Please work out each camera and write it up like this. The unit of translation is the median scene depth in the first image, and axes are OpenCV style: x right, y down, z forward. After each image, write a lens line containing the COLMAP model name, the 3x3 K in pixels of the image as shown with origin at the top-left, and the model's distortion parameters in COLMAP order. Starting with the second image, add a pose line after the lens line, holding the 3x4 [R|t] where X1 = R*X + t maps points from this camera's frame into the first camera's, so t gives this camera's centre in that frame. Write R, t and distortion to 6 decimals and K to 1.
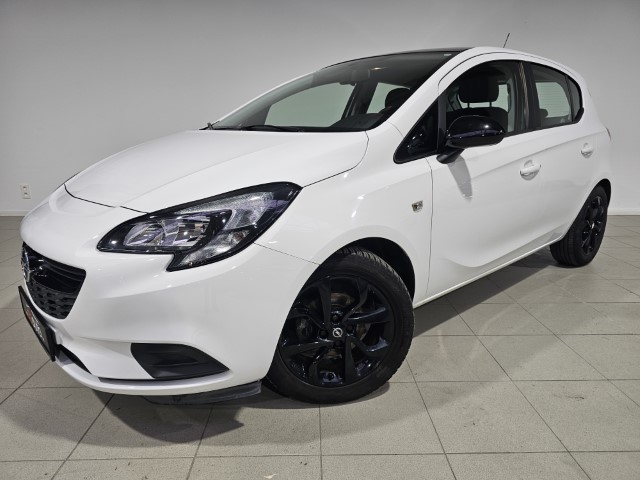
lens RADIAL K [[432.0, 0, 320.0], [0, 432.0, 240.0], [0, 0, 1]] dist [0.000597, 0.000420]
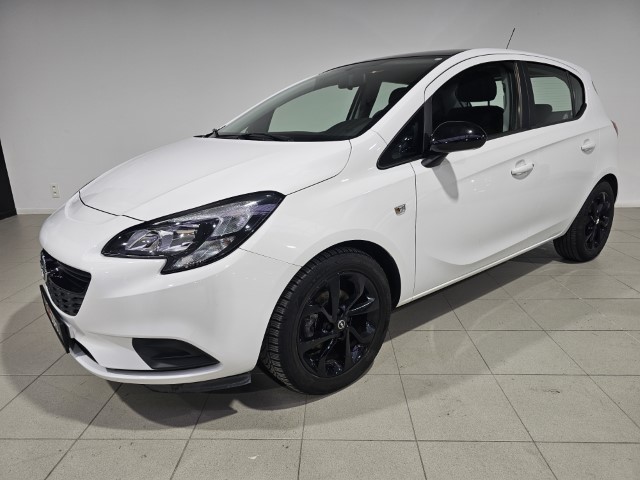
lens RADIAL K [[432.0, 0, 320.0], [0, 432.0, 240.0], [0, 0, 1]] dist [0.000597, 0.000420]
pose [[0.998159, -0.006558, -0.060293, 0.092250], [0.007803, 0.999761, 0.020435, -0.026502], [0.060145, -0.020868, 0.997972, -0.067283]]
